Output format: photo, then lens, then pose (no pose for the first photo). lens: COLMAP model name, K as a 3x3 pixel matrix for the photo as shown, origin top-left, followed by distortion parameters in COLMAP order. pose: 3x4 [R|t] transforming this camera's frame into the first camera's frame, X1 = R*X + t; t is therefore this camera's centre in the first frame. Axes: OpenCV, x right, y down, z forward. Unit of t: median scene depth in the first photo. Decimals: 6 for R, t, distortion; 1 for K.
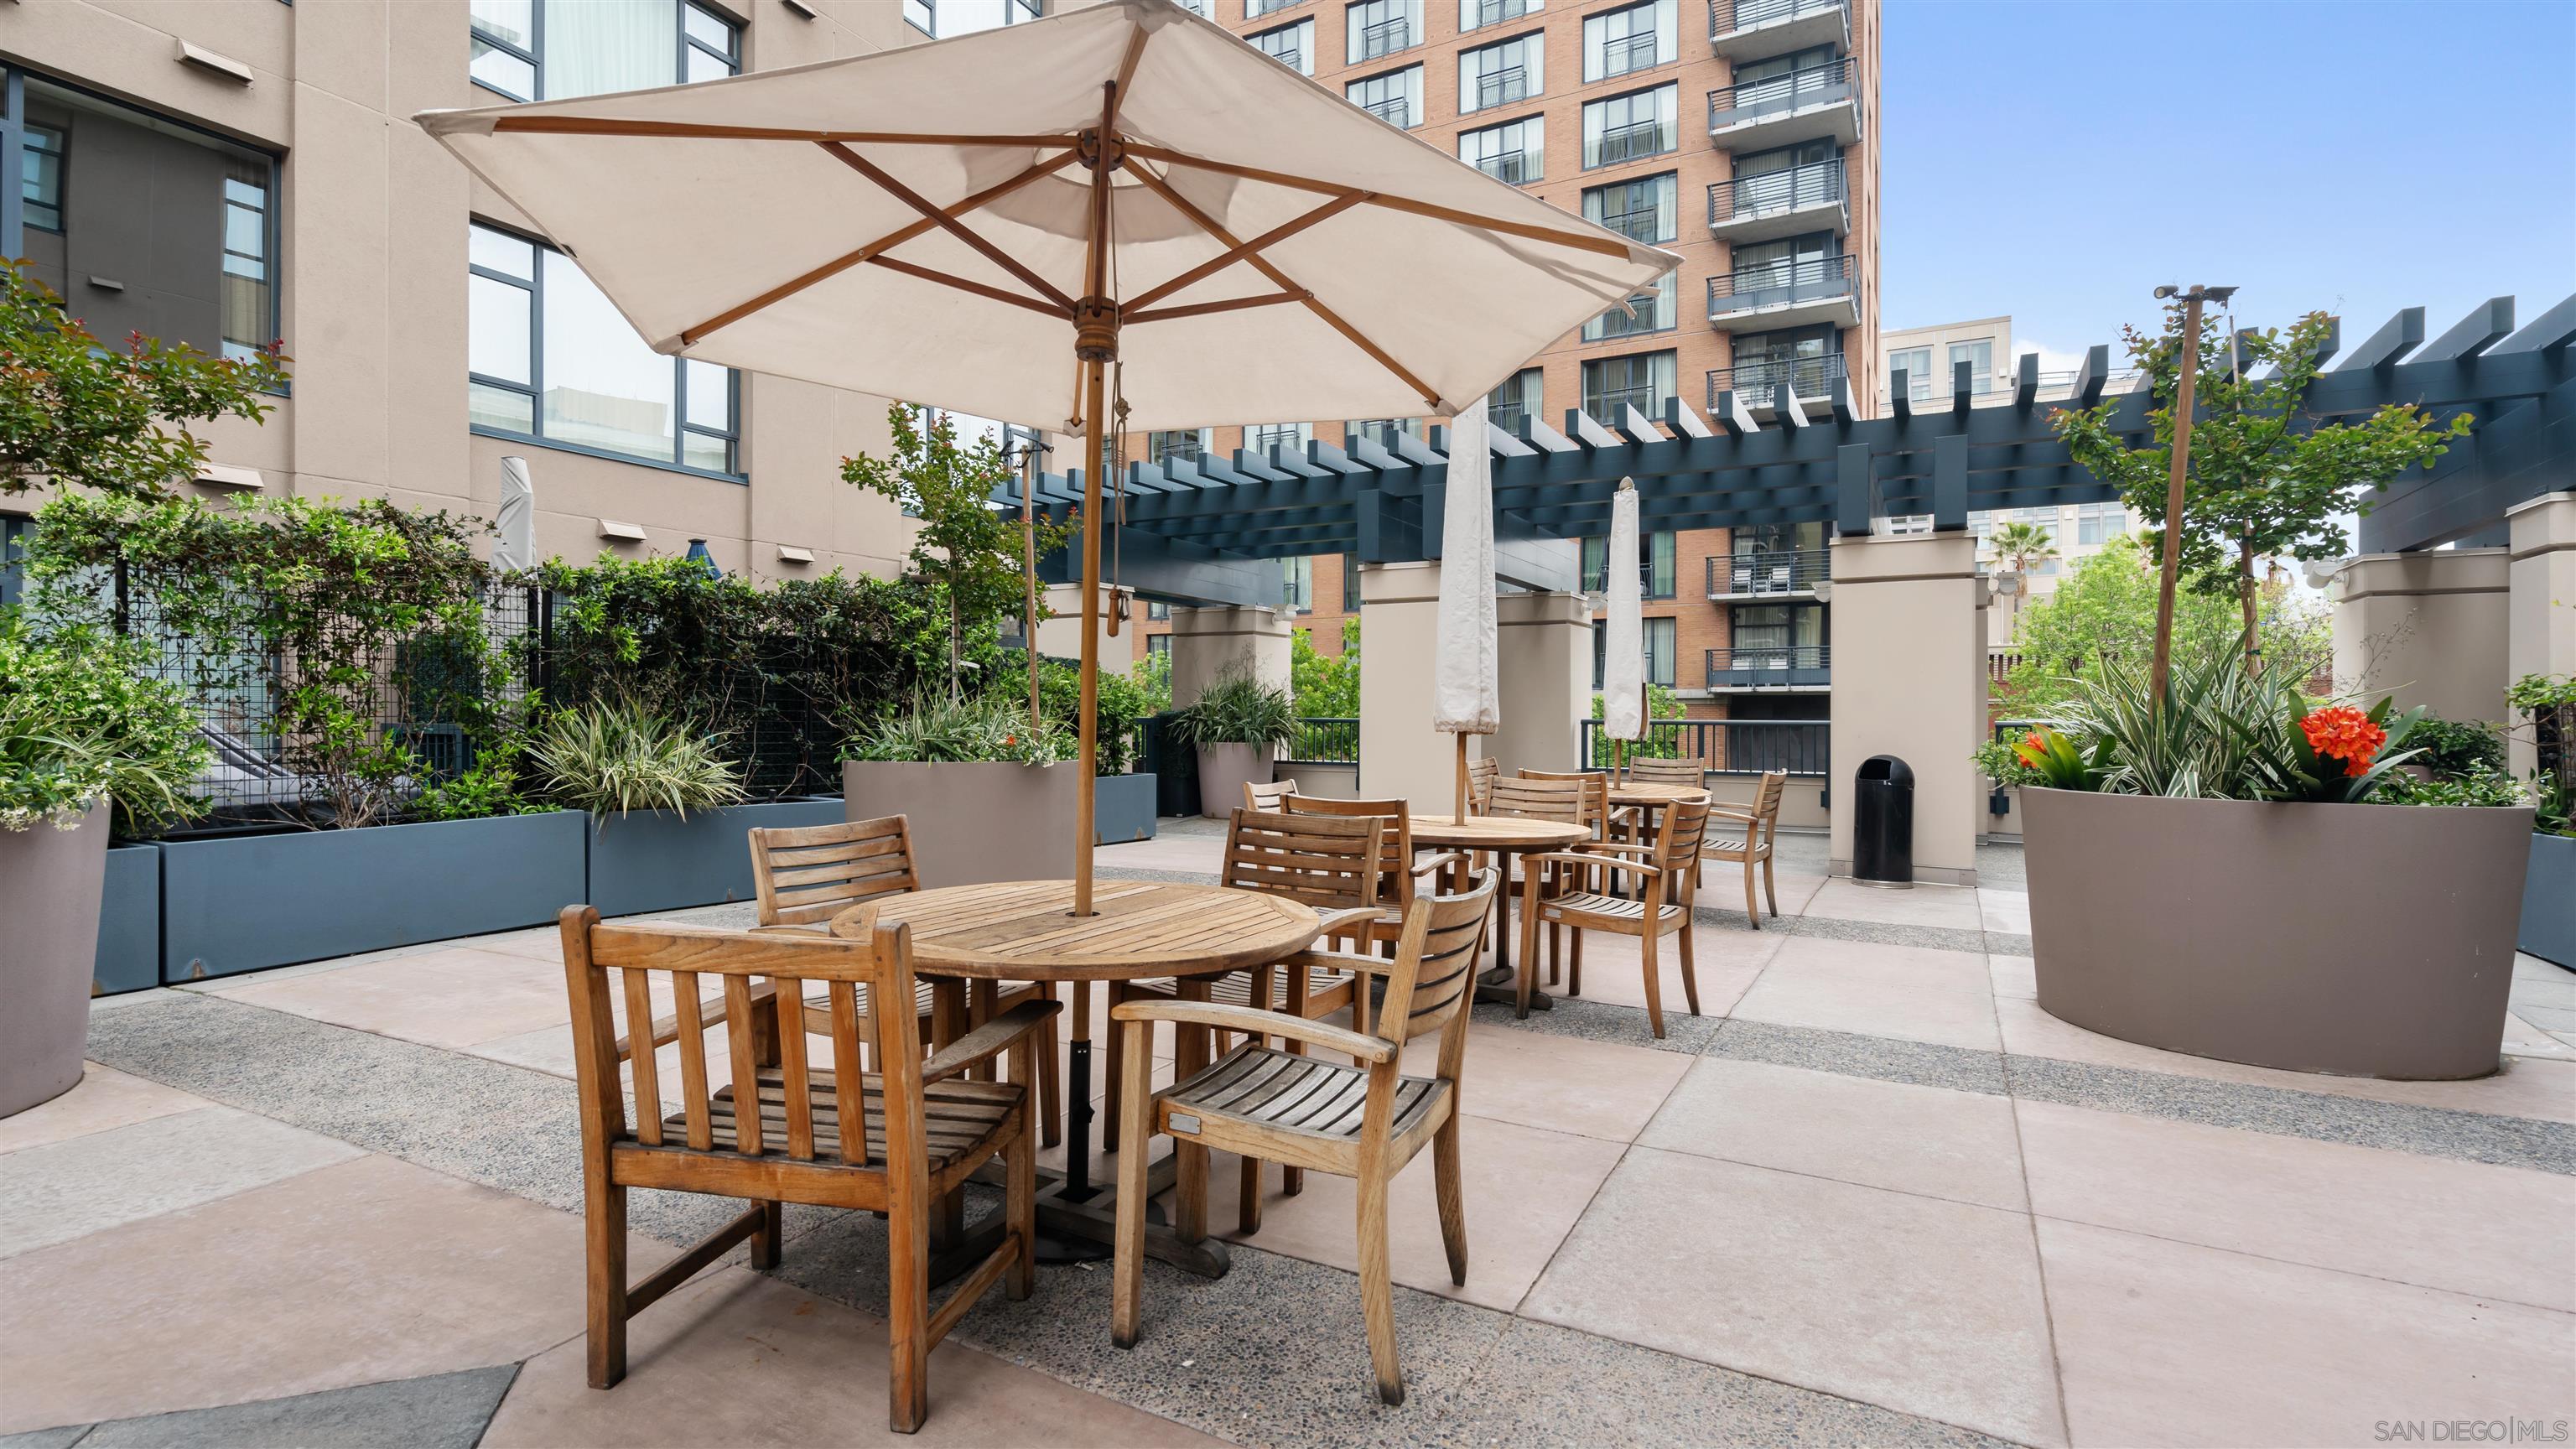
lens RADIAL K [[1162.4, 0, 1290.7], [0, 1162.4, 724.4], [0, 0, 1]] dist [-0.002352, 0.000291]
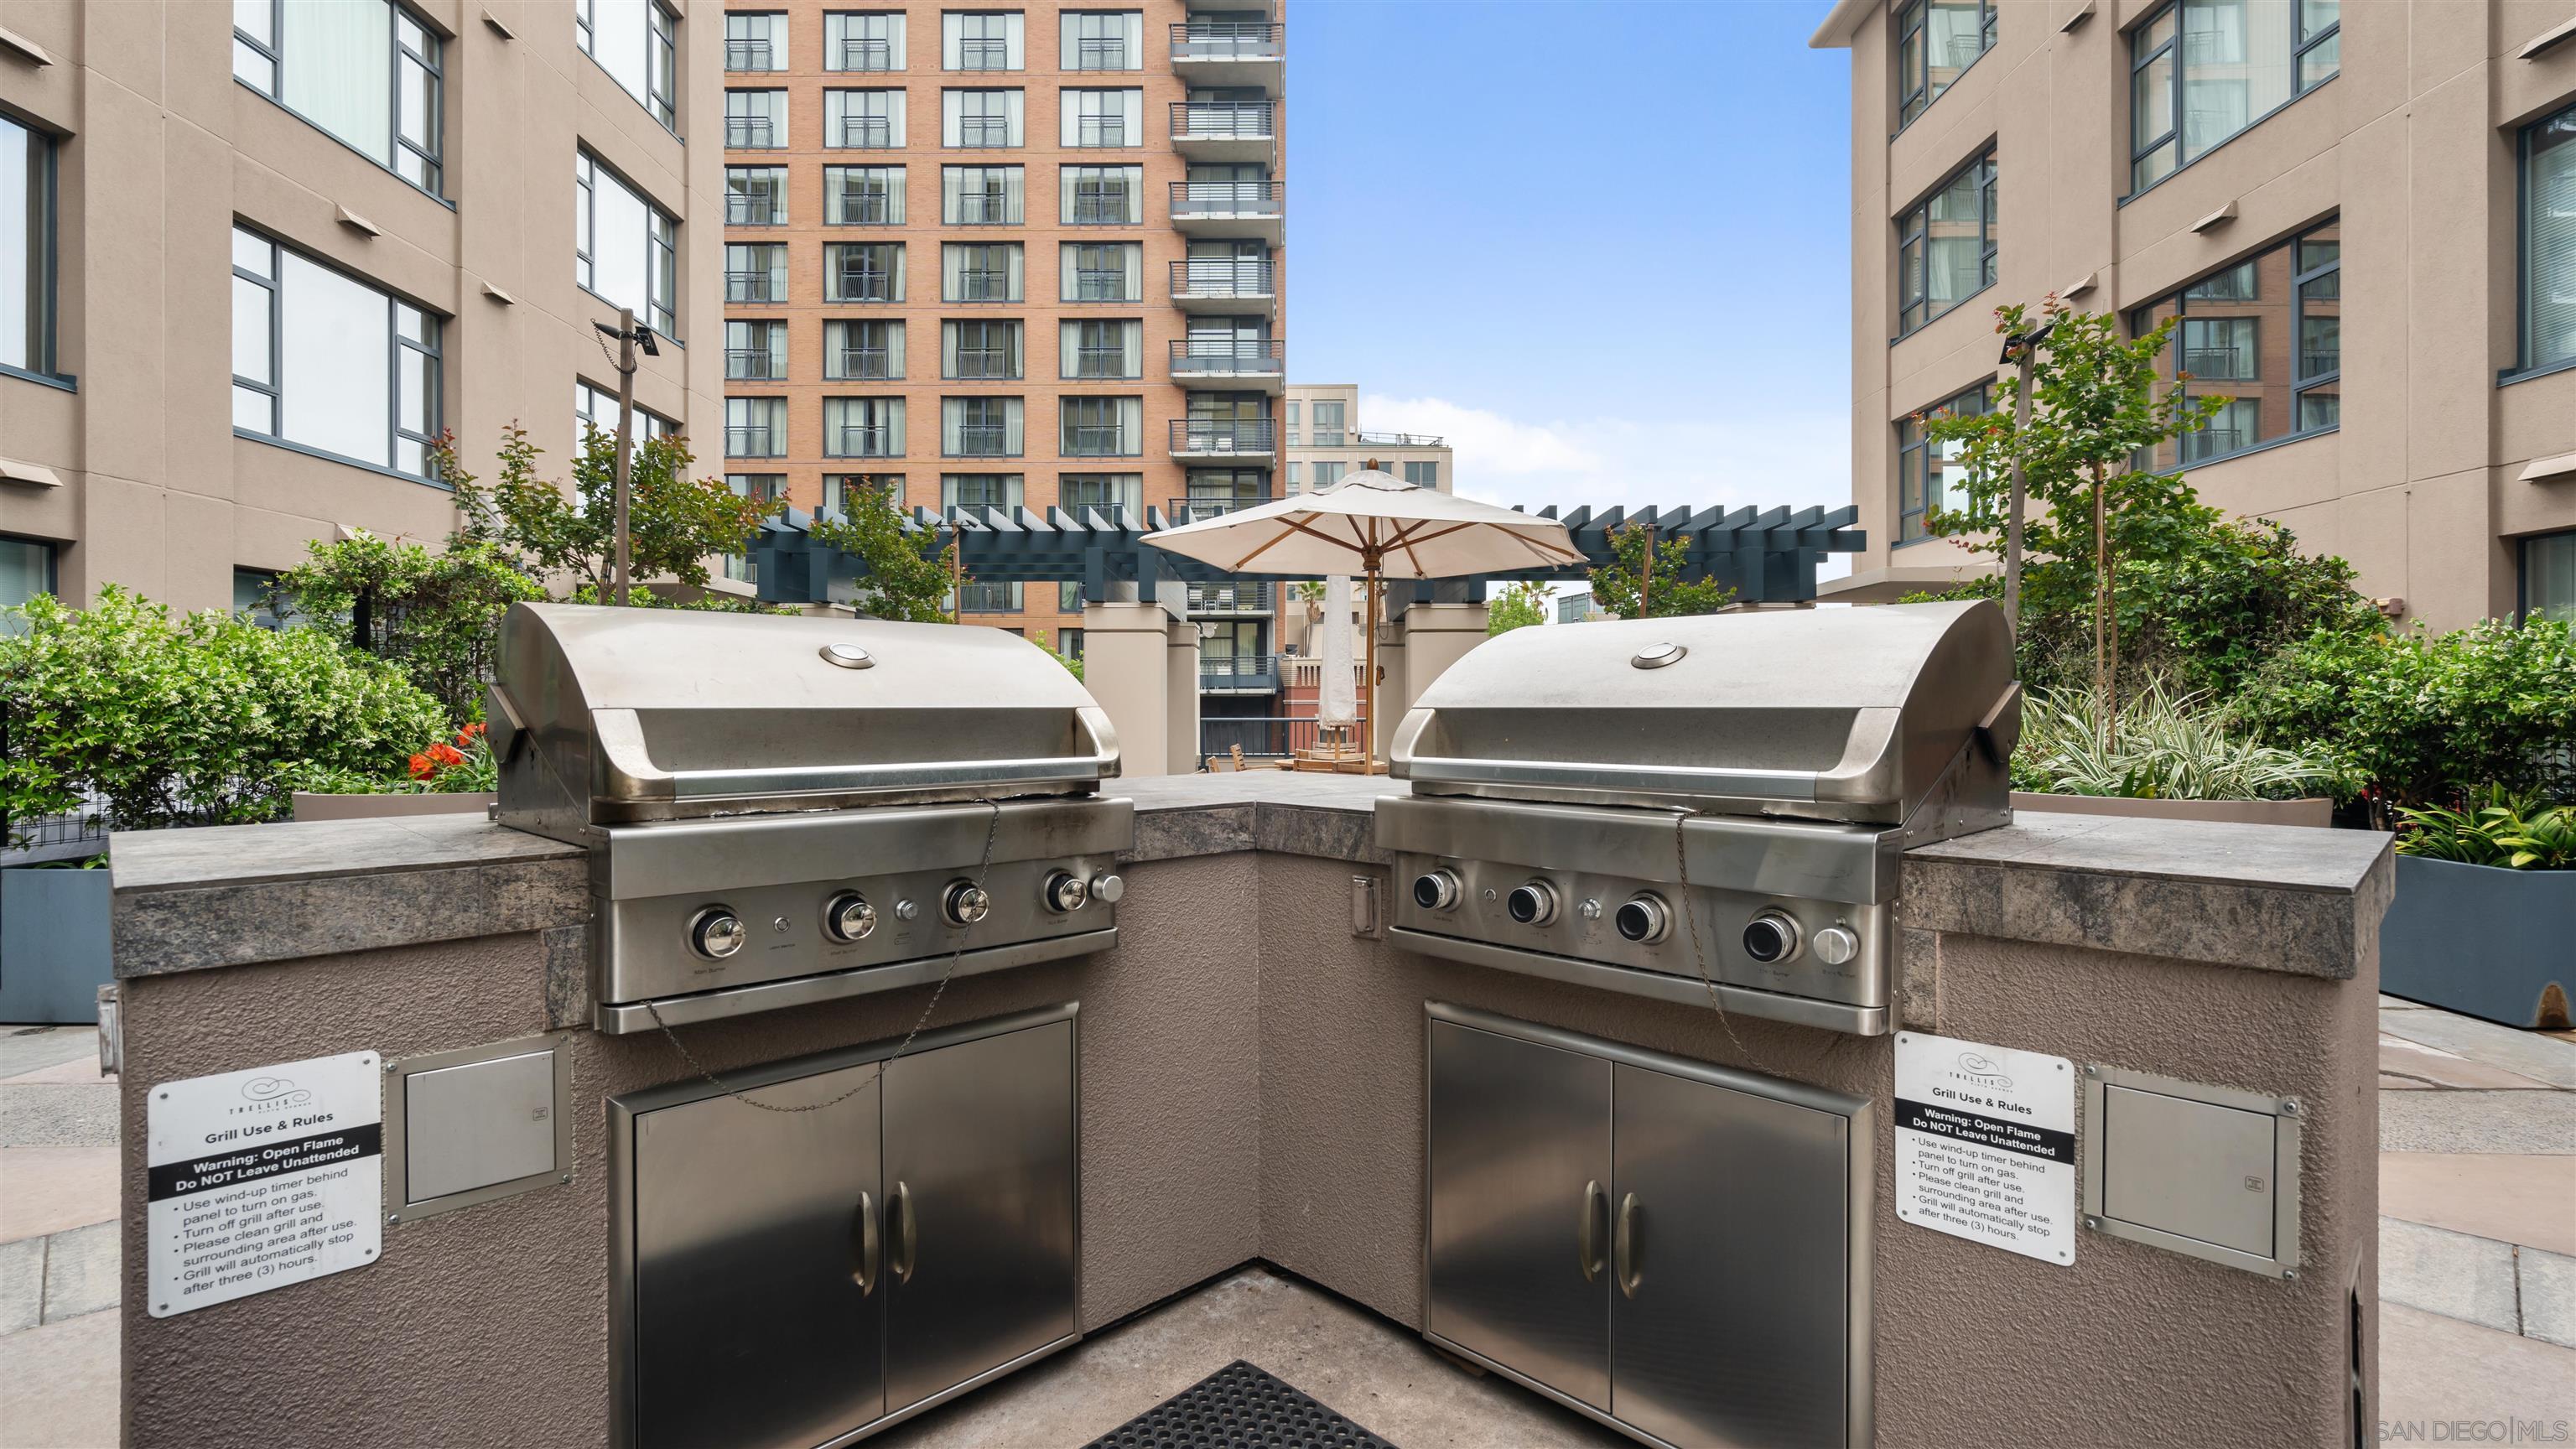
lens RADIAL K [[1162.4, 0, 1290.7], [0, 1162.4, 724.4], [0, 0, 1]] dist [-0.002352, 0.000291]
pose [[0.872833, -0.014625, 0.487800, -0.109661], [0.015158, 0.999881, 0.002854, 0.000898], [-0.487784, 0.004903, 0.872950, -0.077079]]
